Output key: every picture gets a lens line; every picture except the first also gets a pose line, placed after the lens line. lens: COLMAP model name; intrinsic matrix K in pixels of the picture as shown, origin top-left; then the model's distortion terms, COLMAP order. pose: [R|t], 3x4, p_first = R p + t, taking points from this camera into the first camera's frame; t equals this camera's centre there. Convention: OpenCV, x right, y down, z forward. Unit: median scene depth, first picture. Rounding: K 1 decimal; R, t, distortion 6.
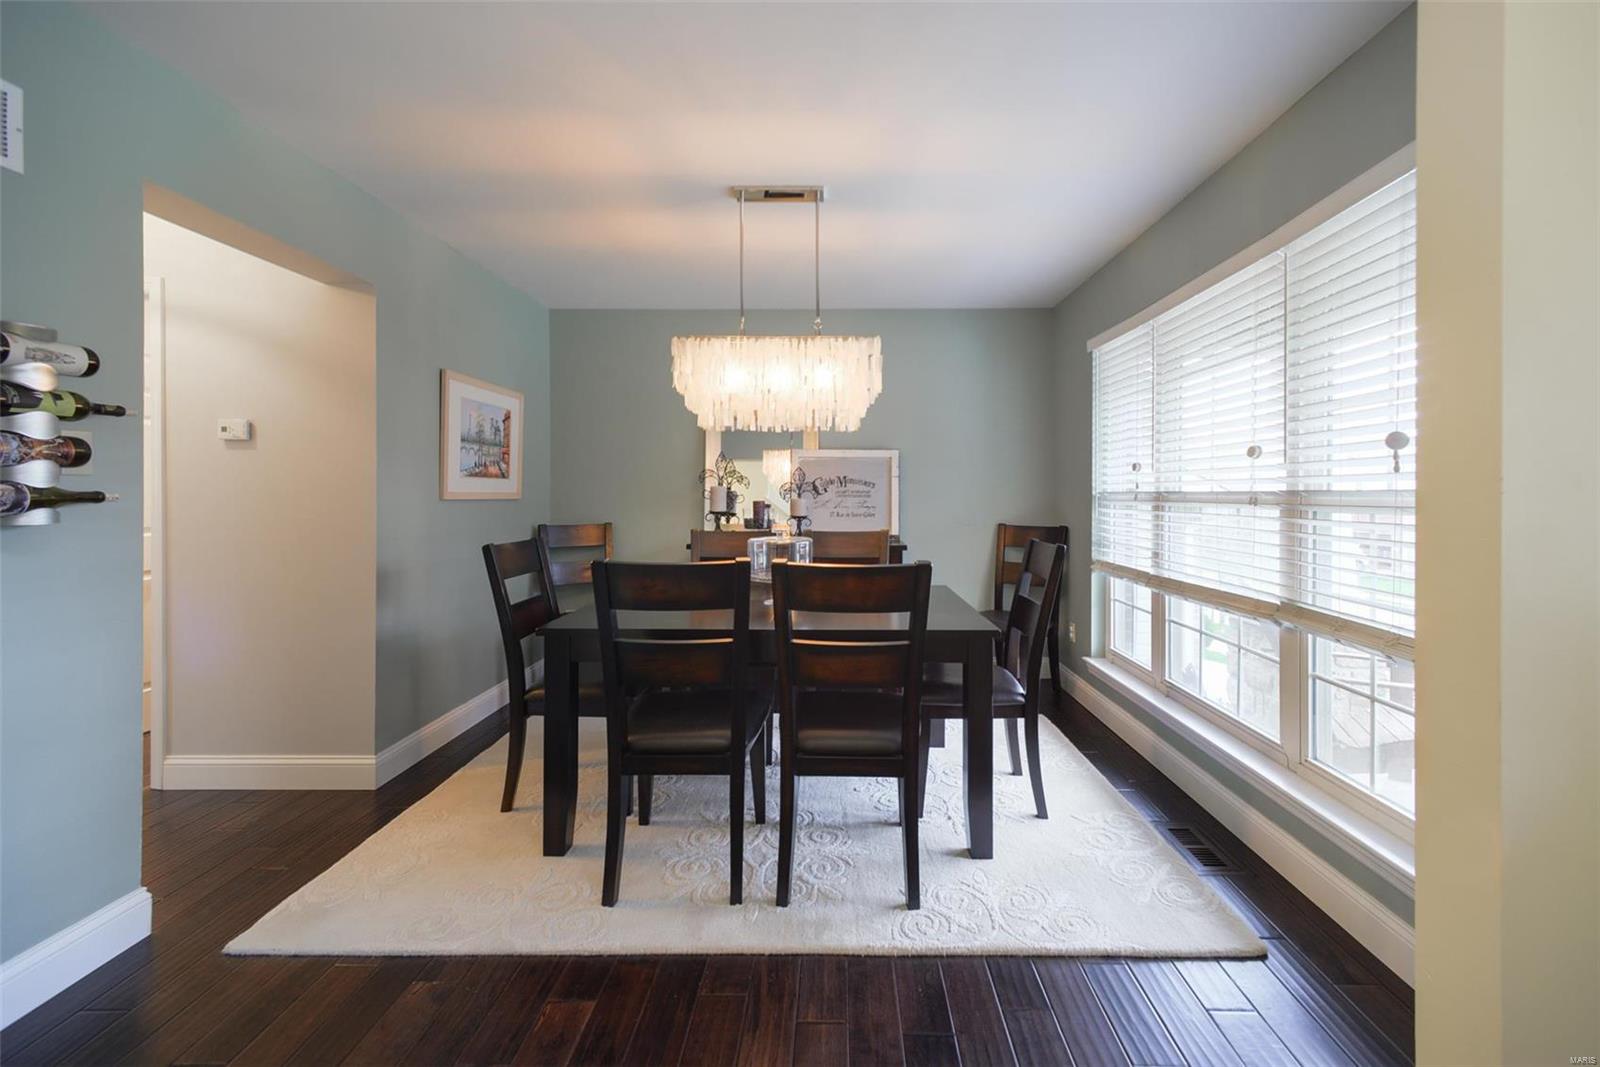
lens RADIAL K [[658.6, 0, 831.6], [0, 658.6, 494.3], [0, 0, 1]] dist [0.001533, 0.000497]
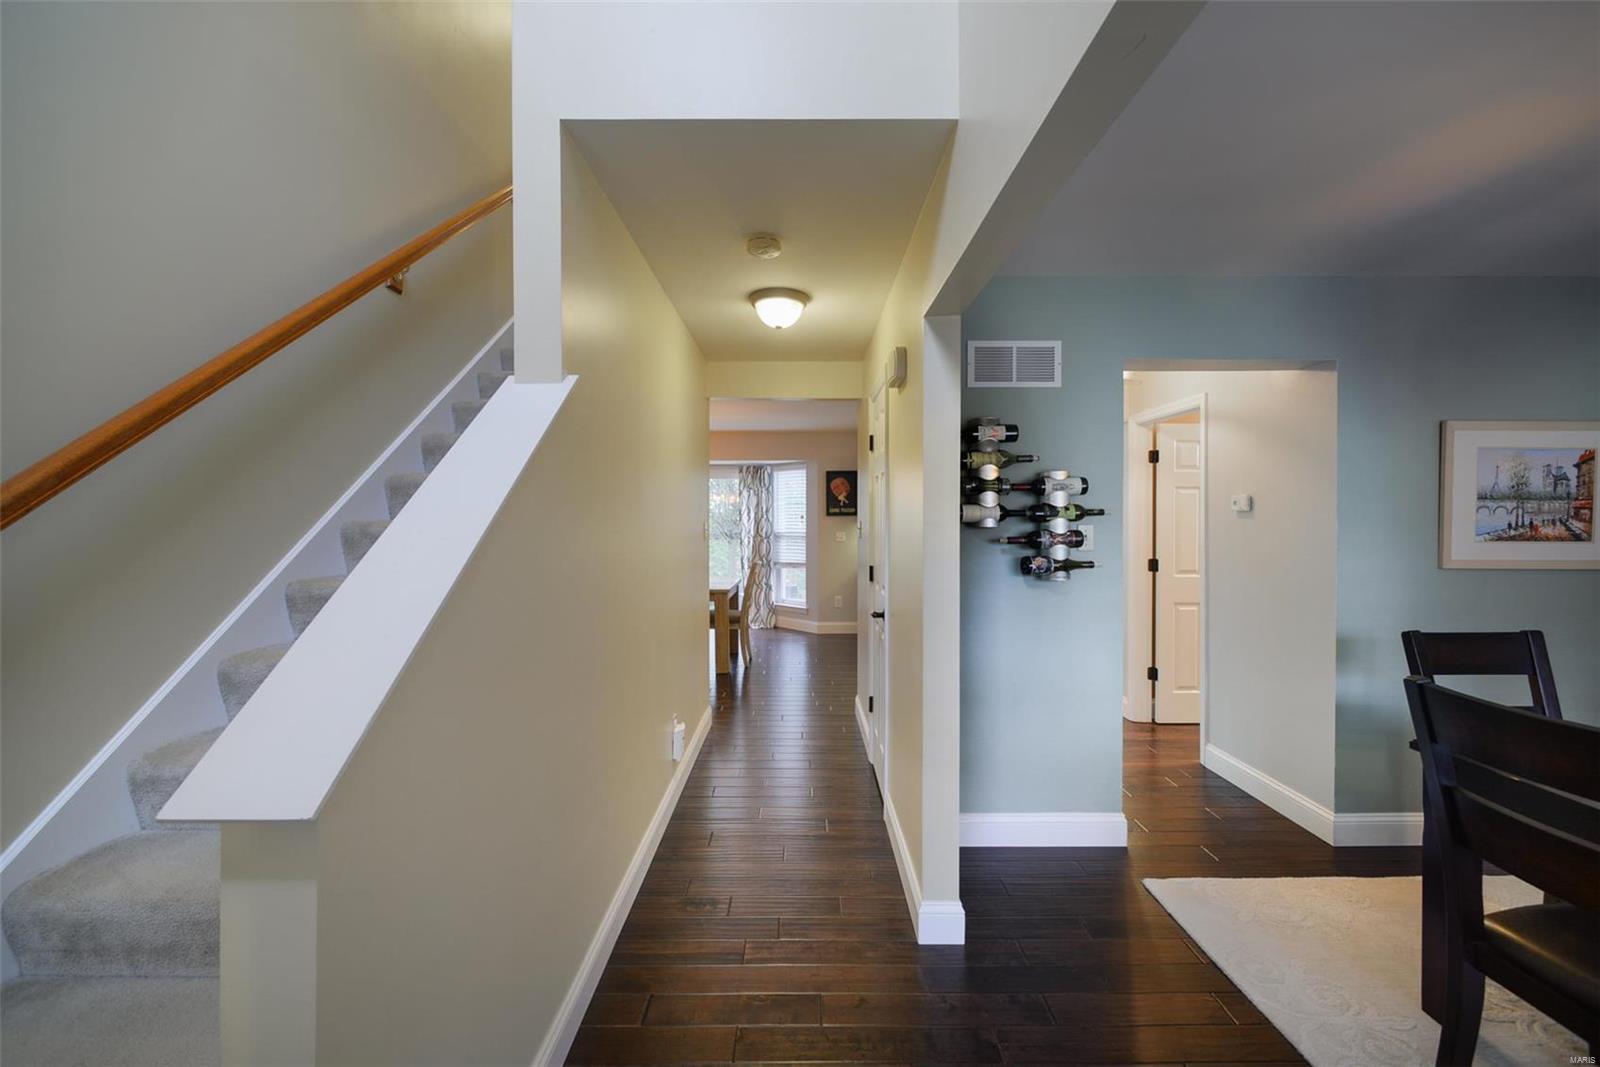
lens RADIAL K [[641.9, 0, 799.7], [0, 641.9, 521.7], [0, 0, 1]] dist [0.001517, 0.000099]
pose [[0.009993, 0.007073, -0.999925, 0.309583], [-0.000605, 0.999975, 0.007067, -0.070476], [0.999950, 0.000534, 0.009997, 0.148609]]
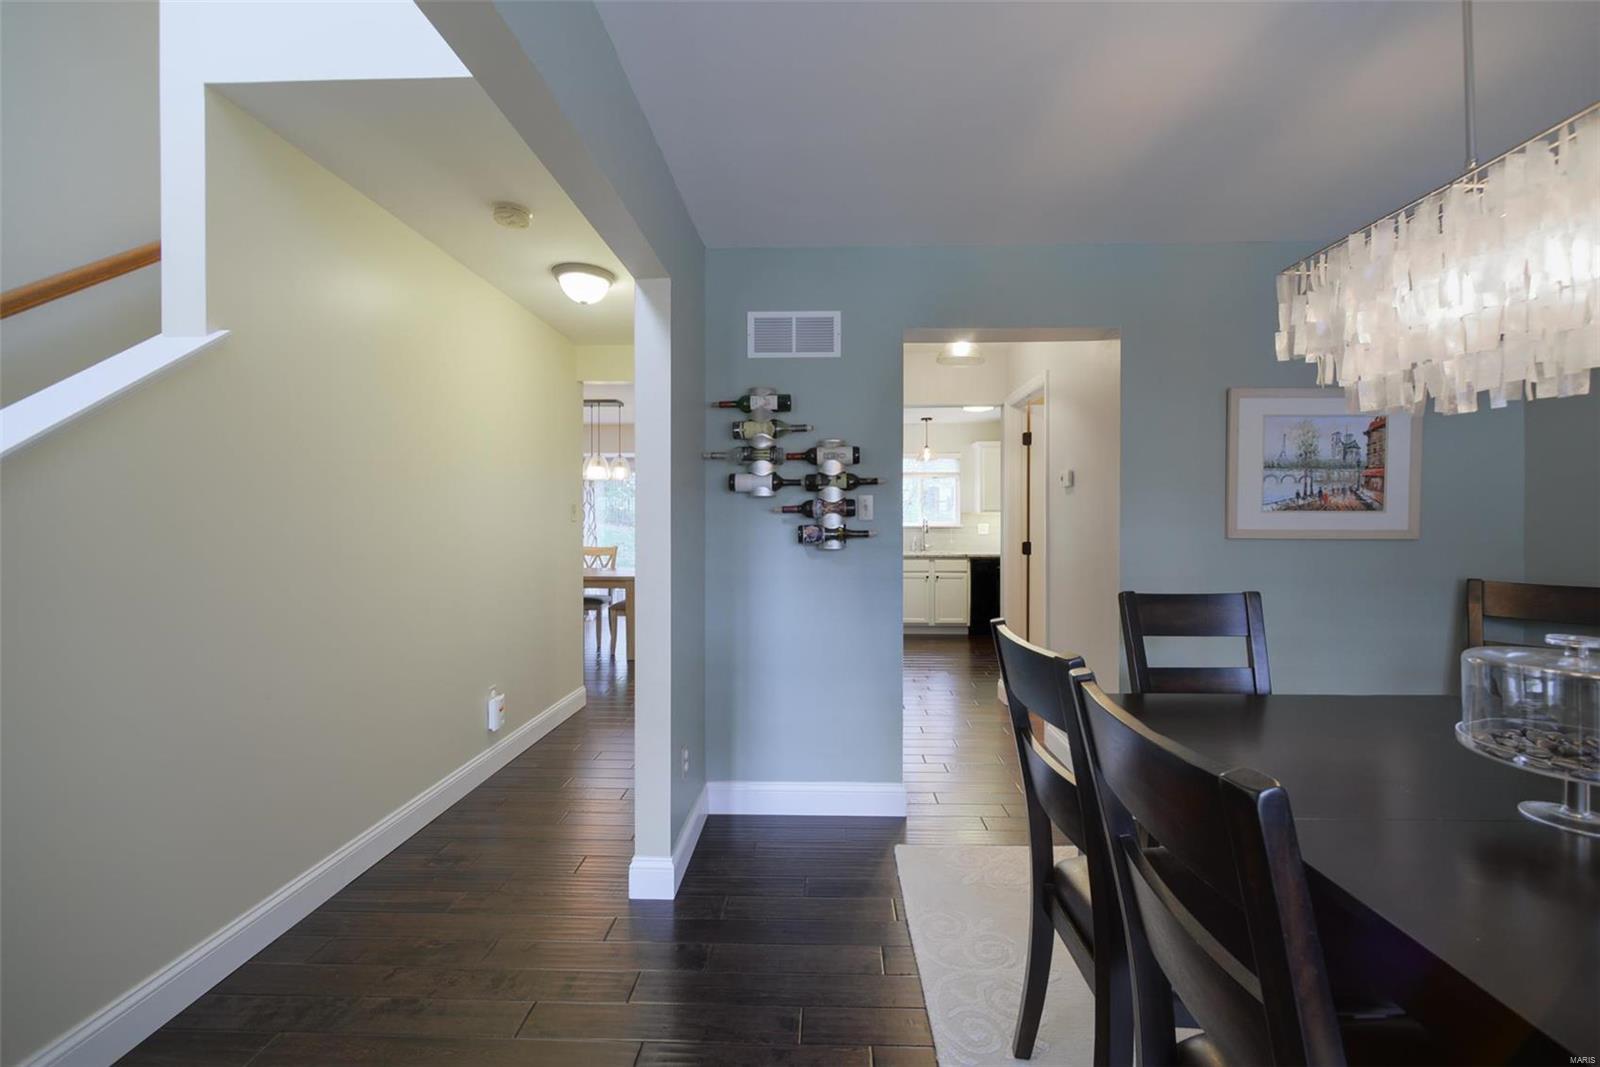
lens RADIAL K [[641.9, 0, 799.7], [0, 641.9, 521.7], [0, 0, 1]] dist [0.001517, 0.000099]
pose [[-0.020050, 0.002640, -0.999795, 0.316177], [-0.000426, 0.999996, 0.002649, -0.018830], [0.999799, 0.000479, -0.020049, 0.524818]]
